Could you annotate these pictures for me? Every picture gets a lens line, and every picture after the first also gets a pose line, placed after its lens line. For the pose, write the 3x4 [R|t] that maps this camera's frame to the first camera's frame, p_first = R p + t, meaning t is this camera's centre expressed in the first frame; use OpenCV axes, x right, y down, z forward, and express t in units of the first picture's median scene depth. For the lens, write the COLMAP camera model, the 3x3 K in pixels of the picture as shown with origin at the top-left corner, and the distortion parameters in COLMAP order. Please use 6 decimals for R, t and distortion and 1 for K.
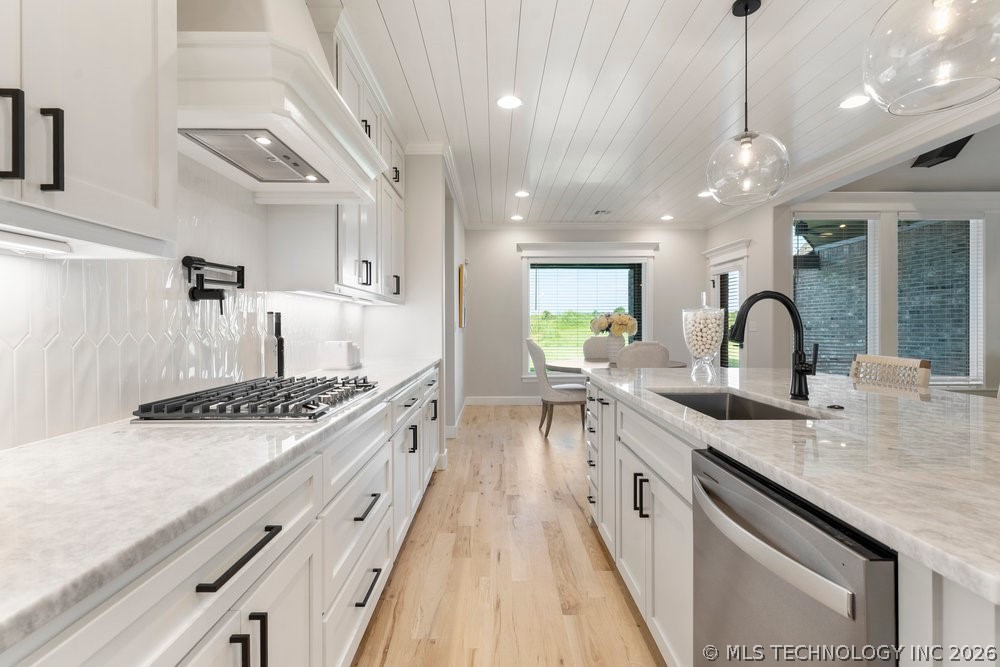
lens RADIAL K [[467.4, 0, 512.3], [0, 467.4, 334.9], [0, 0, 1]] dist [-0.001473, -0.000110]
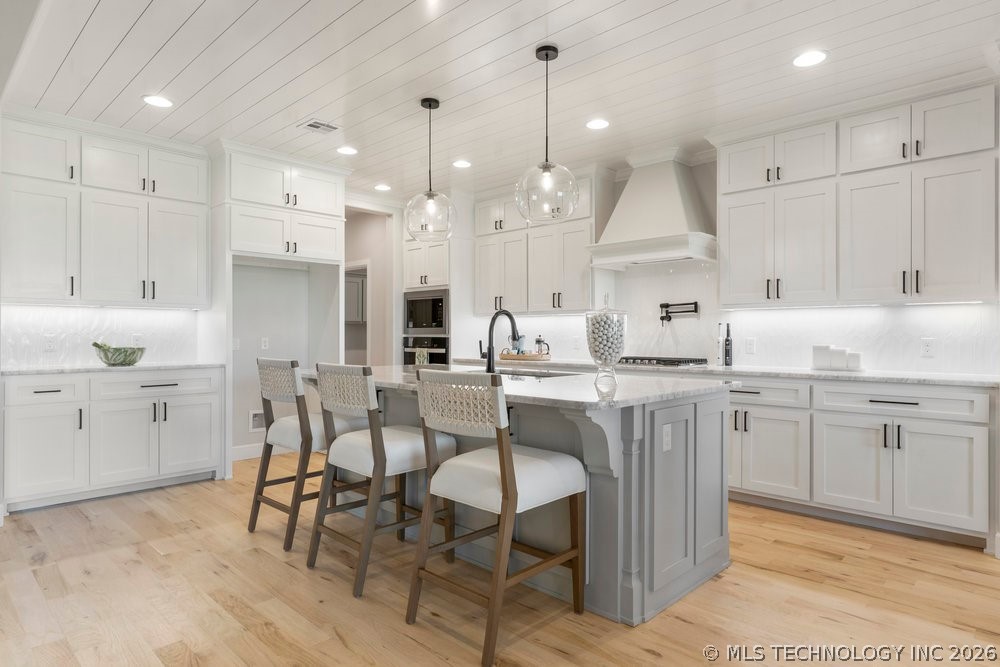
lens RADIAL K [[573.5, 0, 498.6], [0, 573.5, 334.0], [0, 0, 1]] dist [-0.001859, -0.000024]
pose [[-0.715012, 0.005289, -0.699092, 1.568365], [-0.008980, 0.999819, 0.016749, -0.035738], [0.699054, 0.018253, -0.714835, 1.927630]]
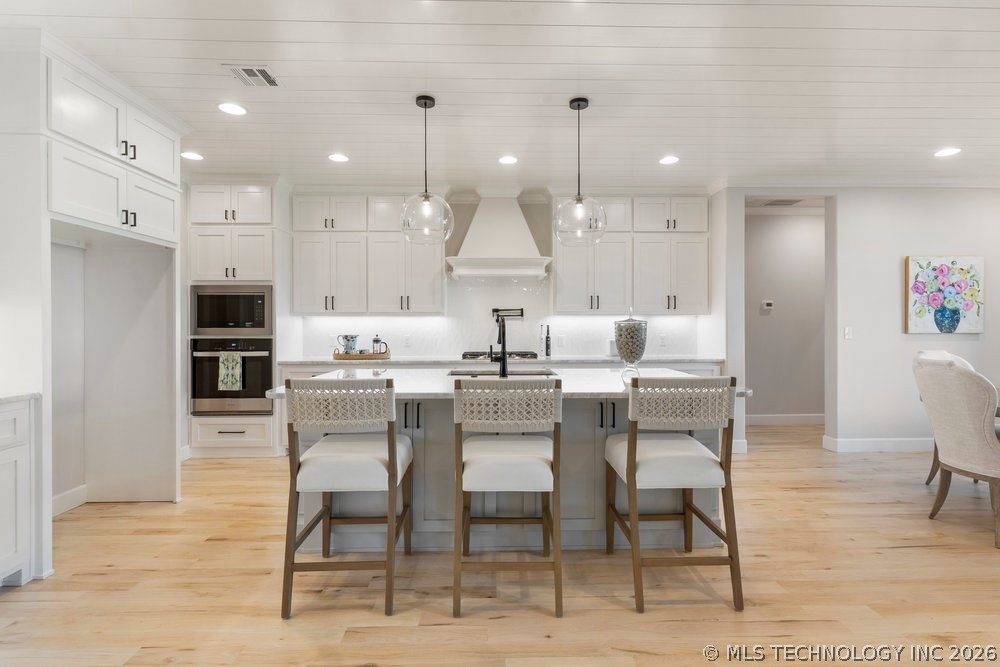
lens RADIAL K [[480.5, 0, 499.3], [0, 480.5, 325.9], [0, 0, 1]] dist [0.005594, 0.000412]
pose [[-0.003519, 0.009384, -0.999950, 1.910972], [-0.015361, 0.999837, 0.009437, -0.061679], [0.999876, 0.015394, -0.003374, 0.777752]]
